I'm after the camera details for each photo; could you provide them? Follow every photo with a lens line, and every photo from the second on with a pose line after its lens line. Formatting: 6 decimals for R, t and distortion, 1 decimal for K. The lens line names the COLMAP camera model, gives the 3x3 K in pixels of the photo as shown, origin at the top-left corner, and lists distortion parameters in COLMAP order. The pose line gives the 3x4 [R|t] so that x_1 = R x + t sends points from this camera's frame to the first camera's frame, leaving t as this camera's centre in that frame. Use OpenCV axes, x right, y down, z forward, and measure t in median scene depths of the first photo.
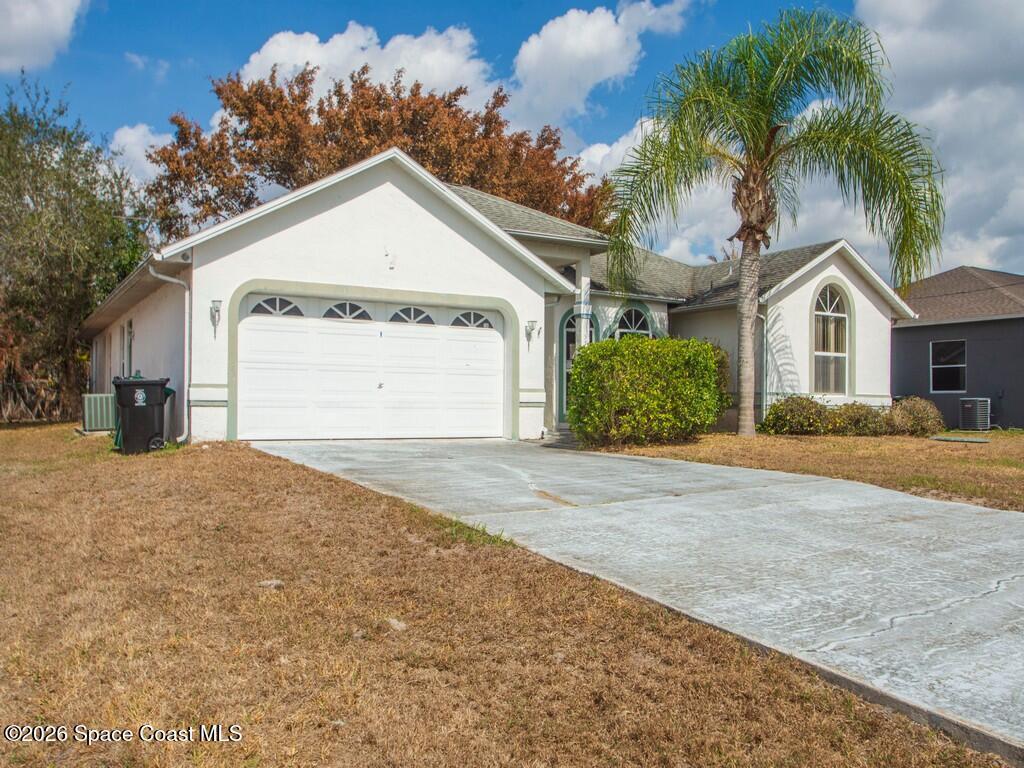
lens RADIAL K [[848.5, 0, 512.0], [0, 848.5, 384.0], [0, 0, 1]] dist [-0.067446, 0.005863]
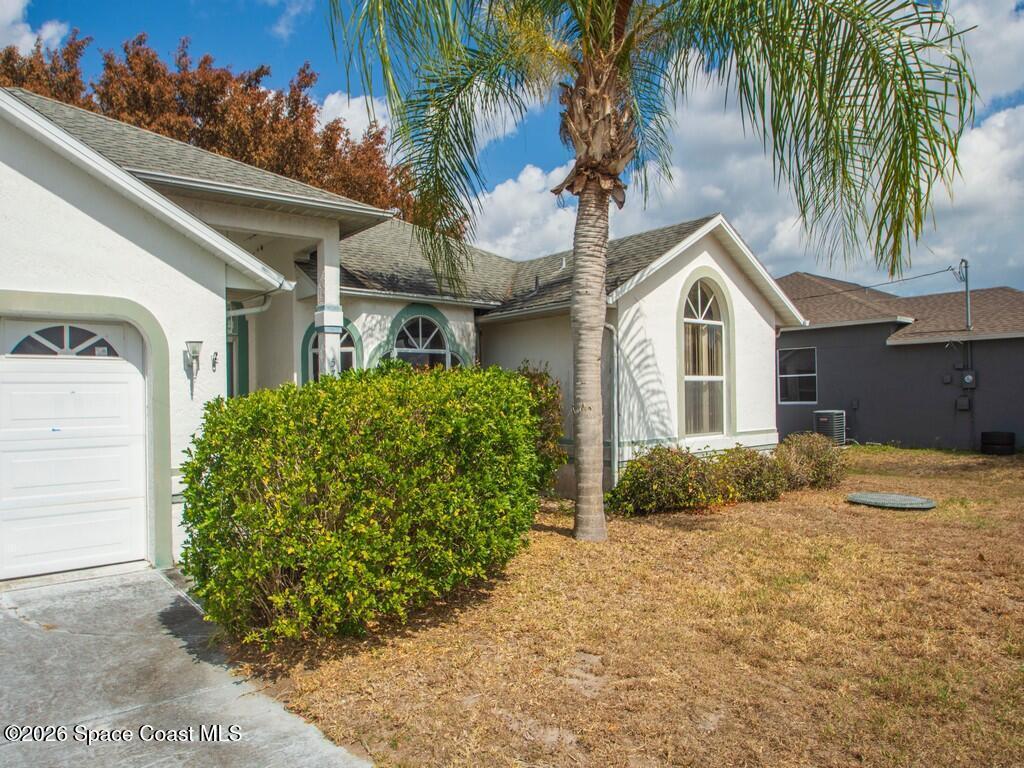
lens RADIAL K [[691.3, 0, 512.0], [0, 691.3, 384.0], [0, 0, 1]] dist [-0.044102, -0.000390]
pose [[0.986512, -0.023107, 0.162052, 0.134842], [0.022324, 0.999729, 0.006649, -0.041142], [-0.162161, -0.002942, 0.986760, 0.487984]]
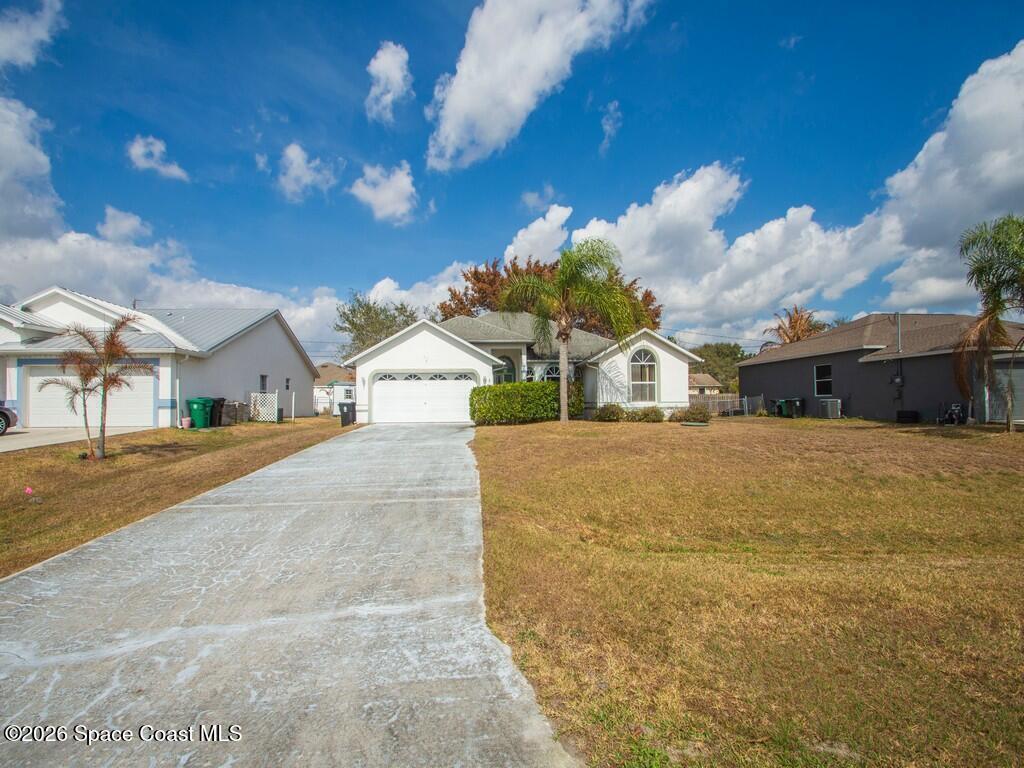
lens RADIAL K [[446.3, 0, 507.6], [0, 446.3, 396.9], [0, 0, 1]] dist [0.000890, 0.000073]
pose [[0.889322, -0.020883, -0.456804, 0.628158], [0.026849, 0.999618, 0.006572, -0.017672], [0.456492, -0.018109, 0.889543, -0.152683]]
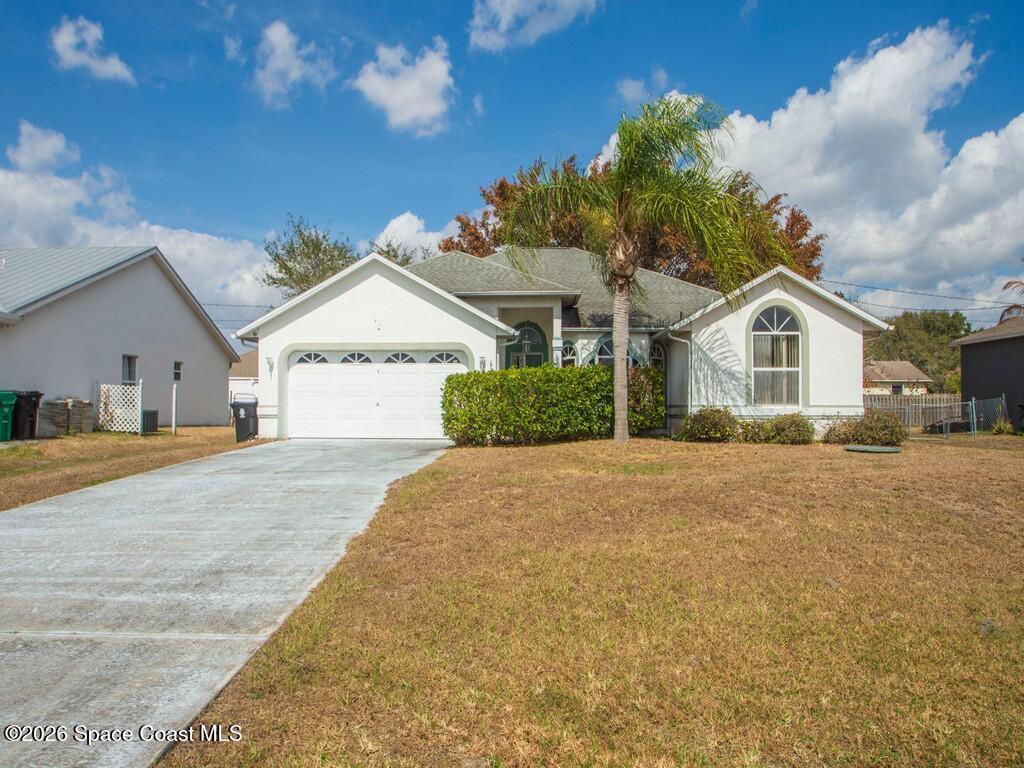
lens RADIAL K [[702.8, 0, 514.2], [0, 702.8, 398.9], [0, 0, 1]] dist [-0.038415, 0.000899]
pose [[0.841587, -0.012552, -0.539976, 0.629614], [0.018886, 0.999802, 0.006194, -0.009292], [0.539792, -0.015411, 0.841657, 0.035643]]
